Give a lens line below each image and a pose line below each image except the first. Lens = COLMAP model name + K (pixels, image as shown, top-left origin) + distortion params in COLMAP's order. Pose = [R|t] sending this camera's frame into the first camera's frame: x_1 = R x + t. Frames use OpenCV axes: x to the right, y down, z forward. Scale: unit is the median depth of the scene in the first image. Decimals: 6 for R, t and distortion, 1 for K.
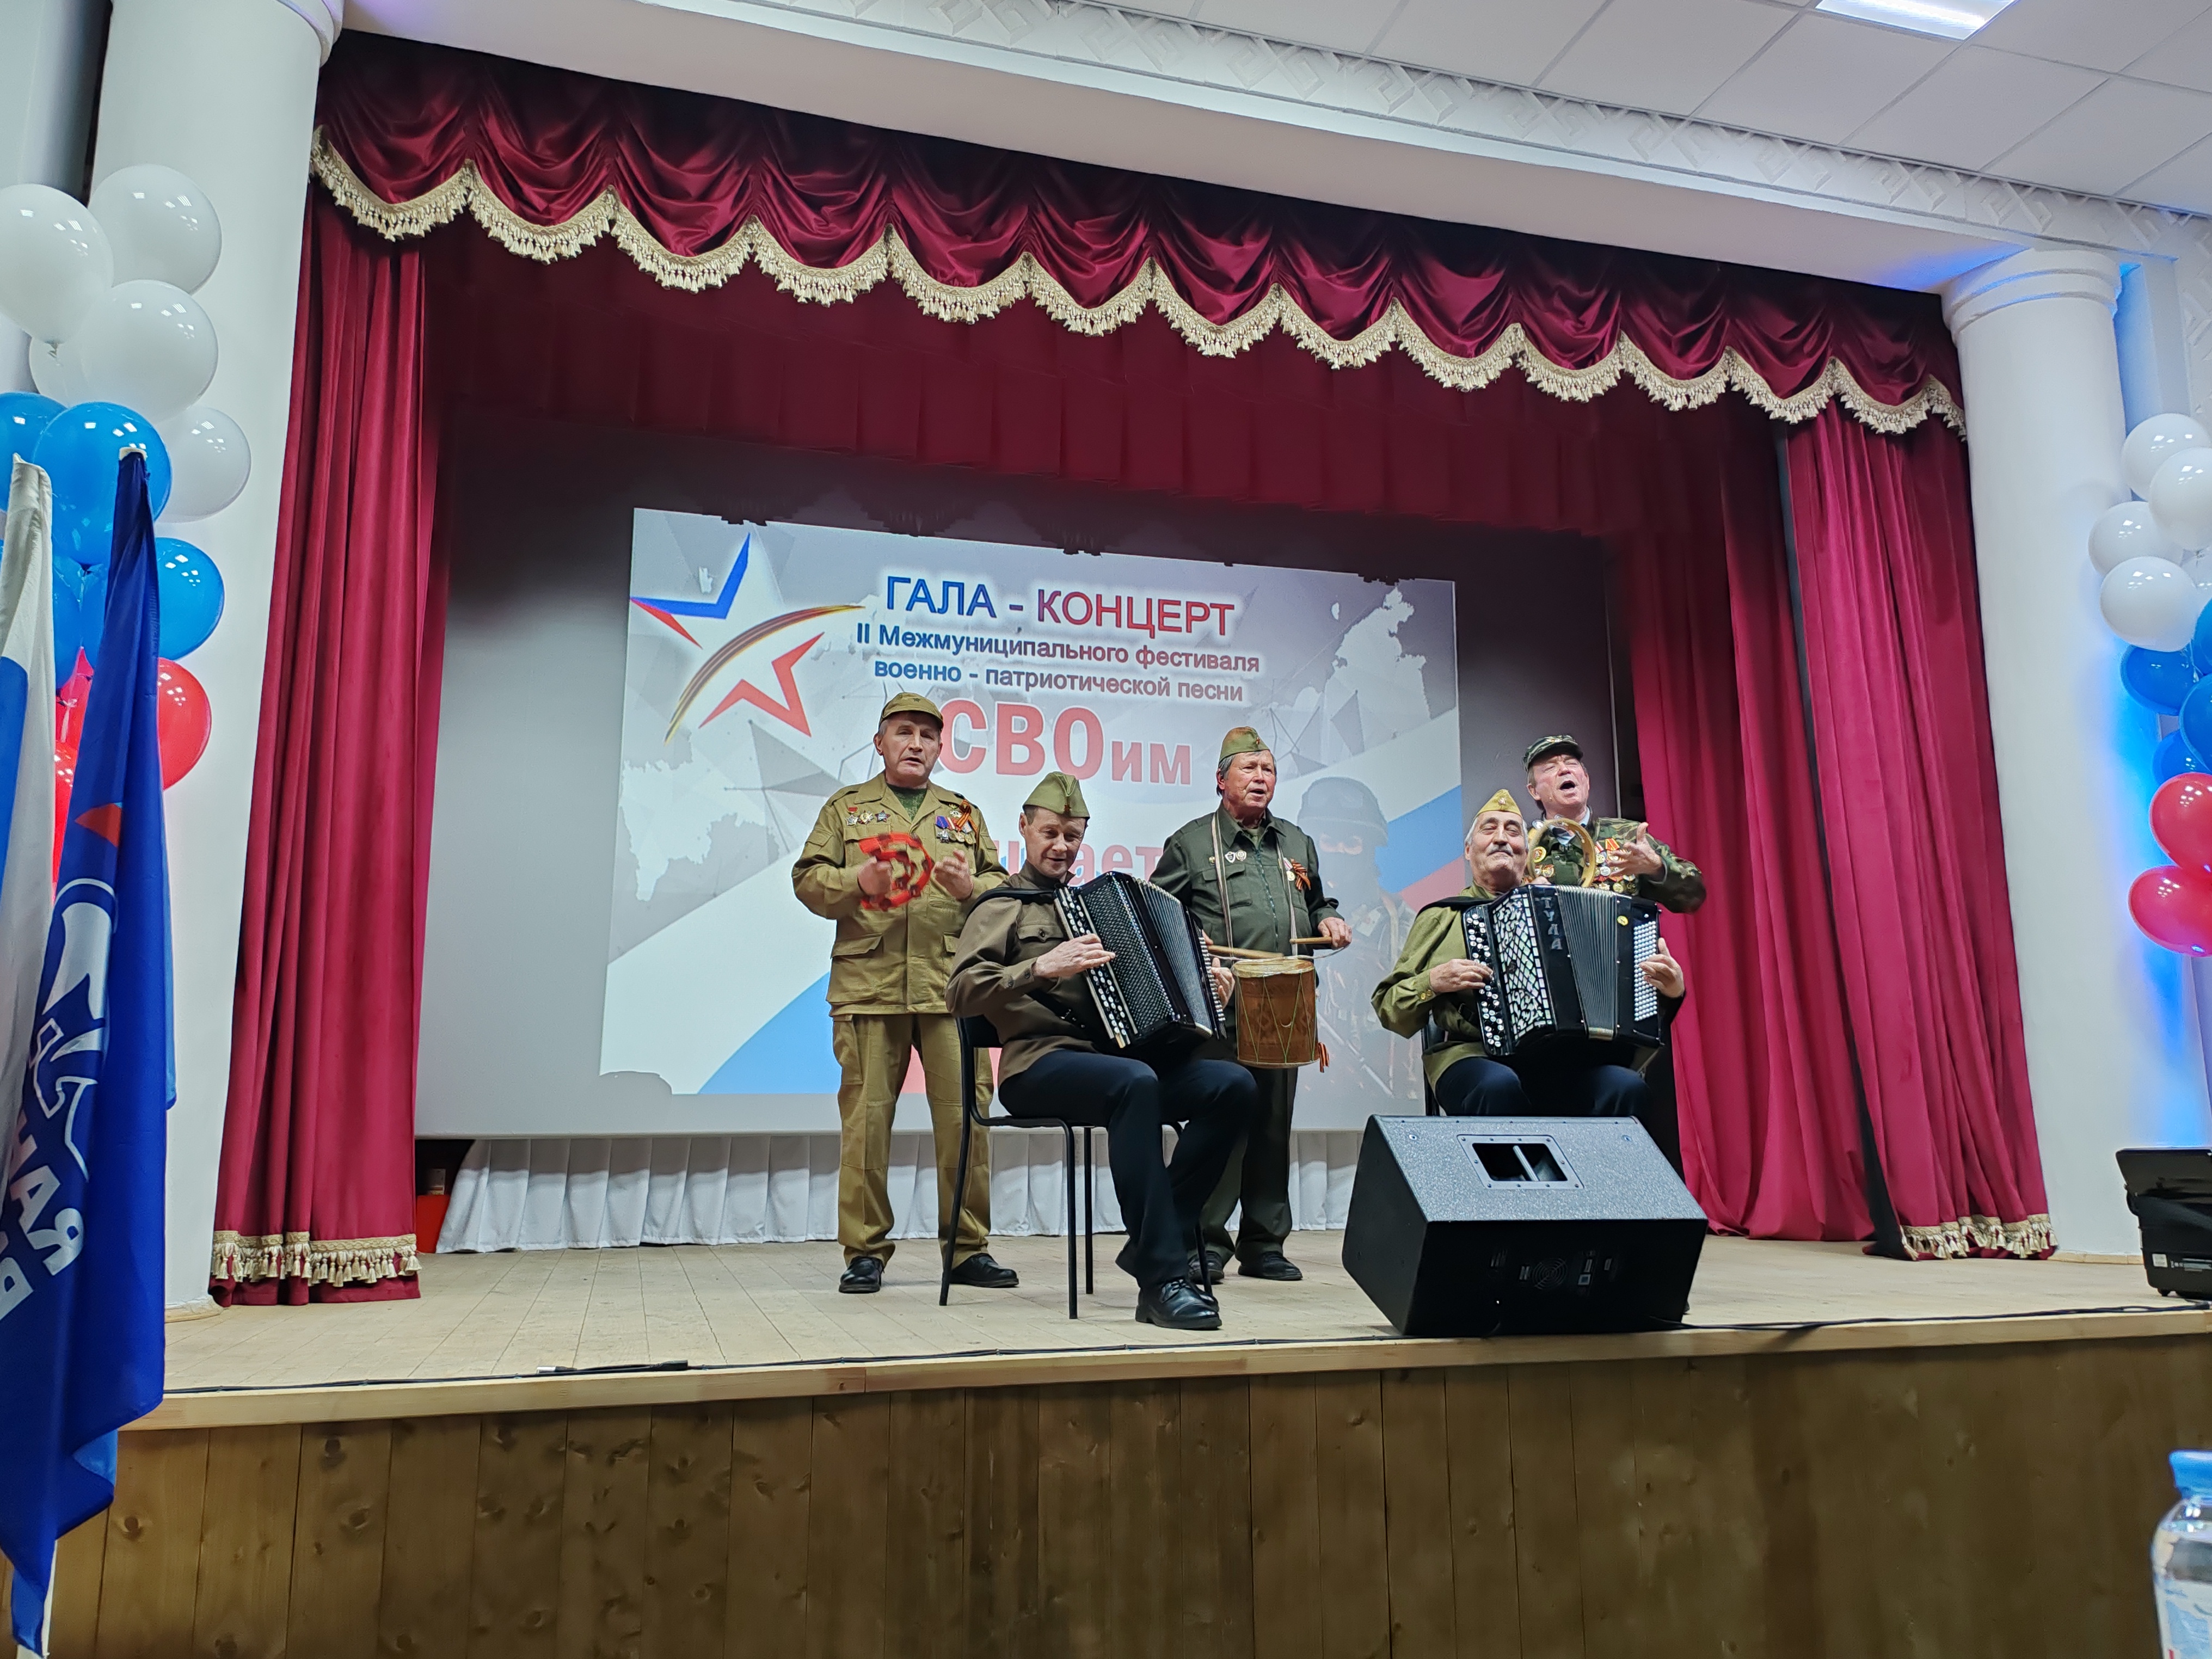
lens RADIAL K [[1642.4, 0, 1122.9], [0, 1642.4, 826.5], [0, 0, 1]] dist [0.059888, -0.084042]
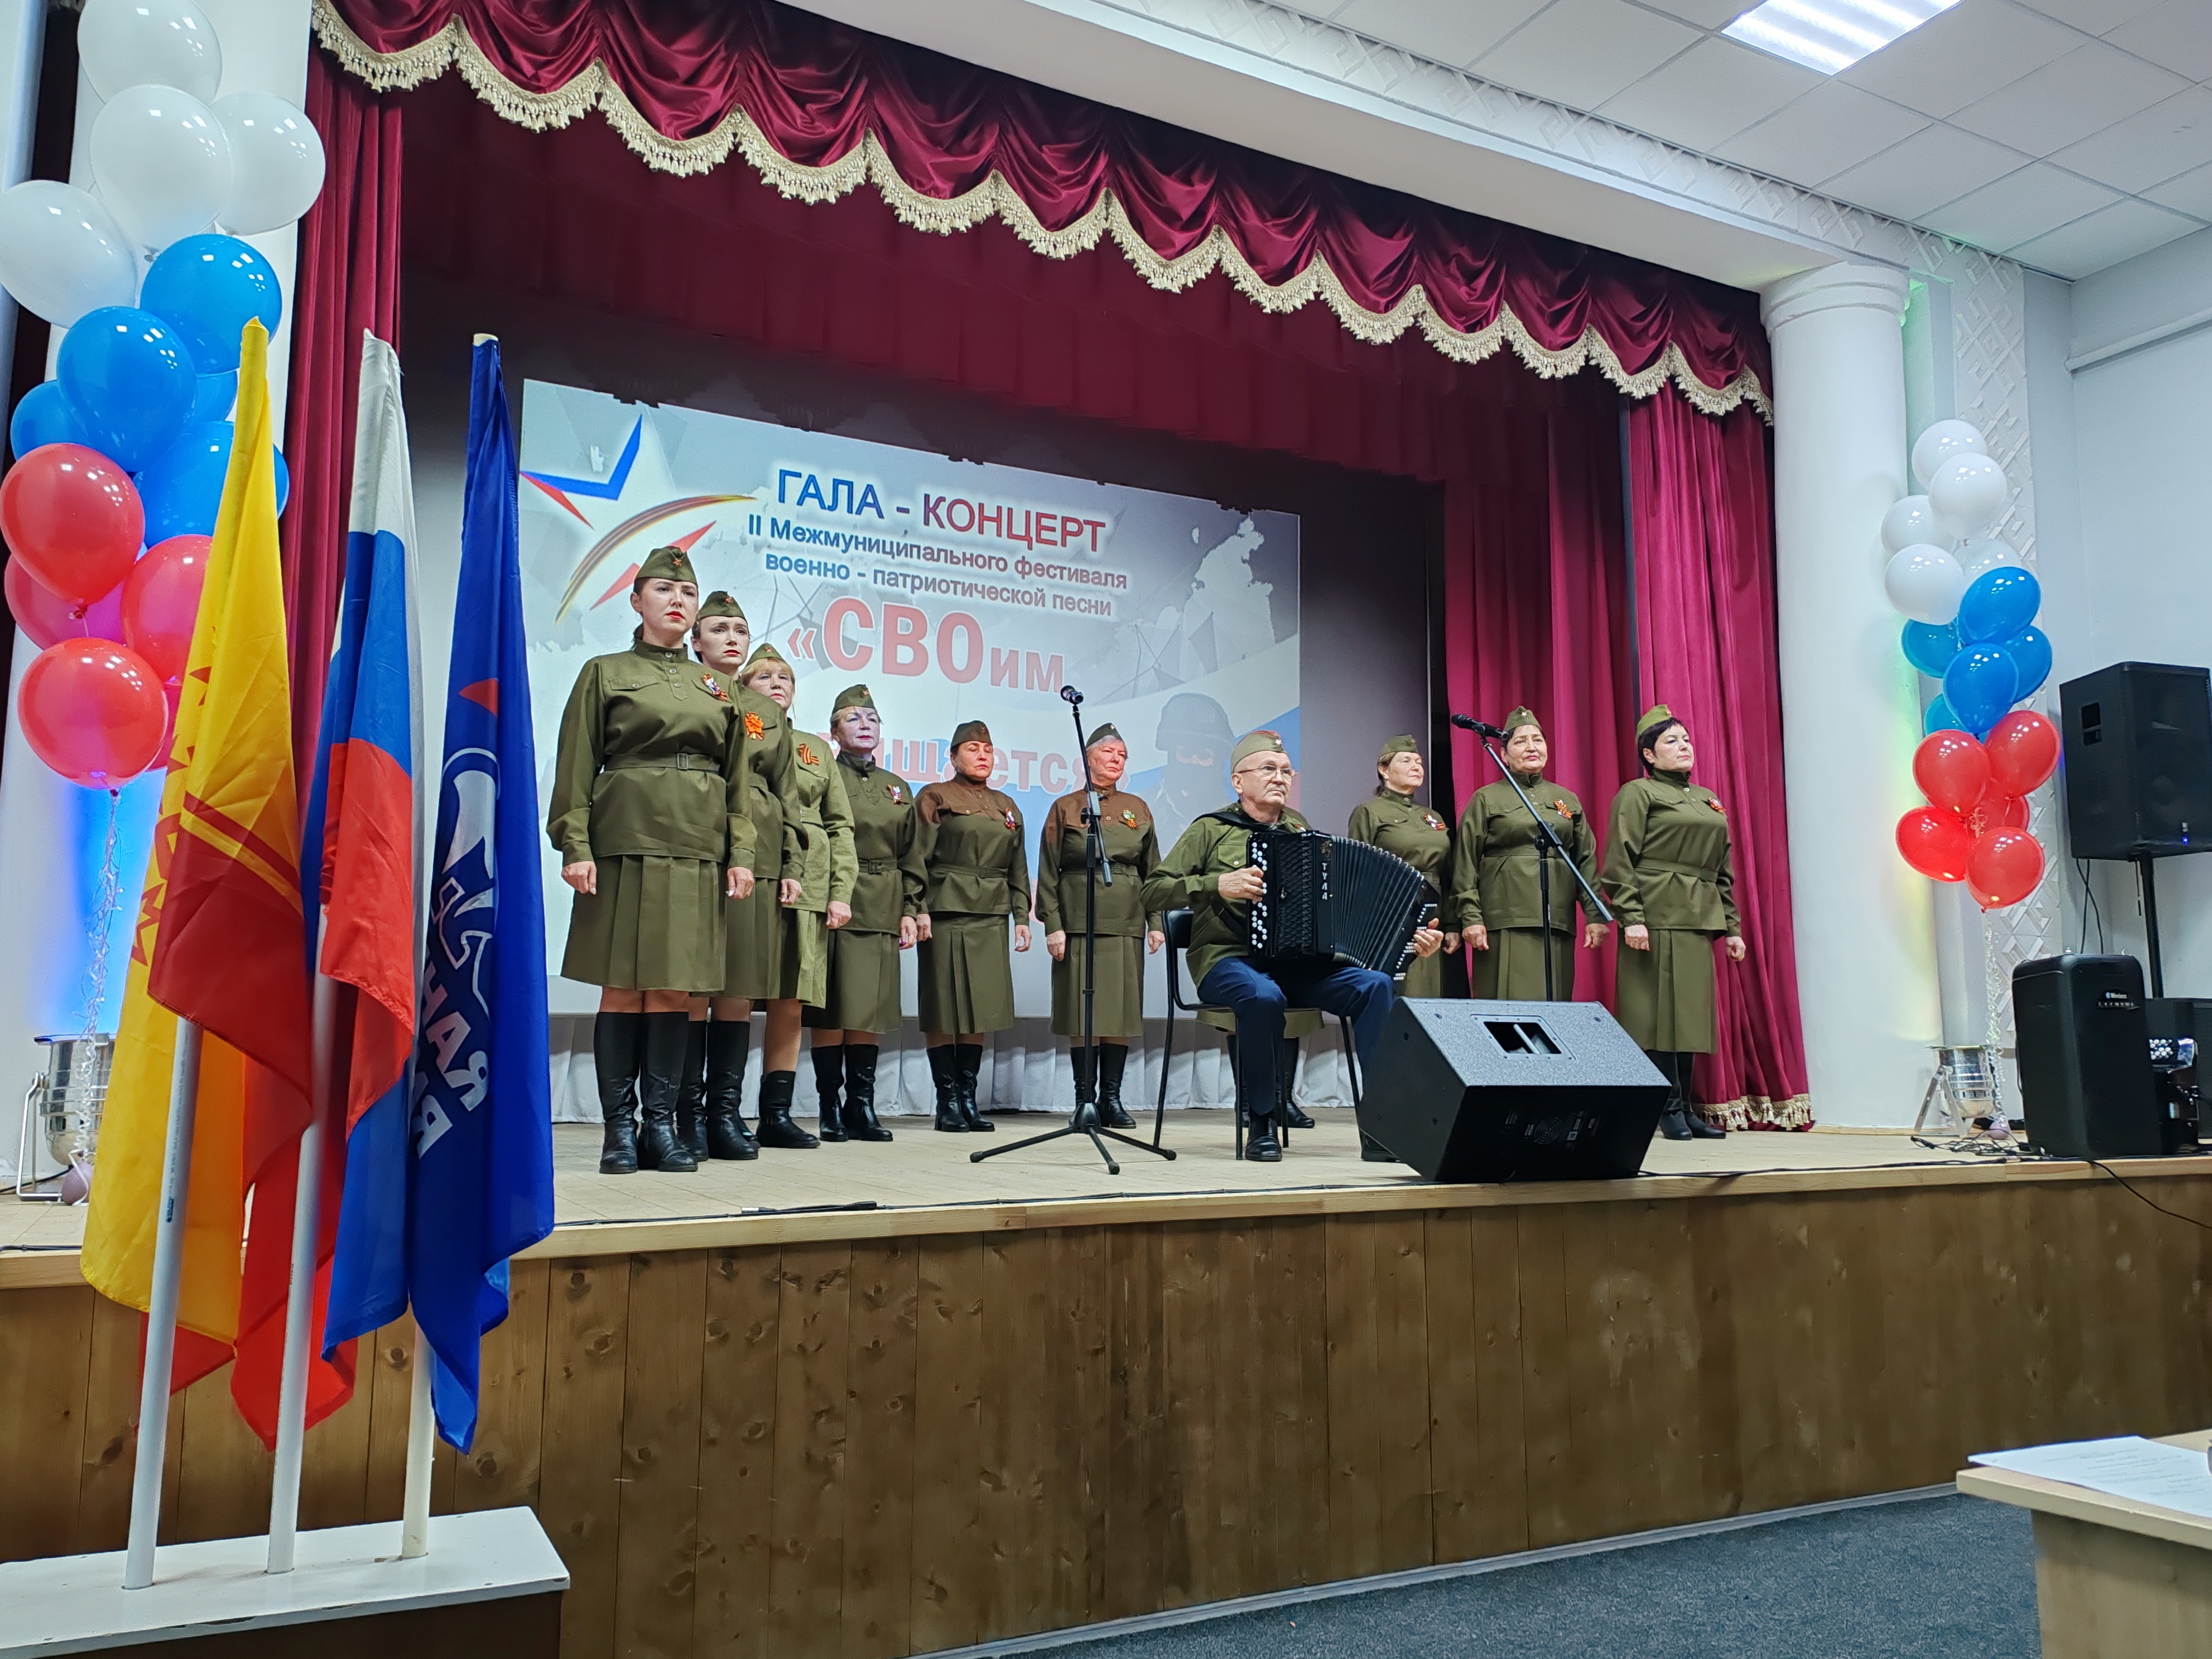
lens RADIAL K [[1642.4, 0, 1104.0], [0, 1642.4, 826.9], [0, 0, 1]] dist [0.059888, -0.084042]
pose [[0.980056, 0.035464, 0.195531, -0.180019], [-0.046832, 0.997452, 0.053824, 0.002896], [-0.193124, -0.061908, 0.979219, -0.051393]]
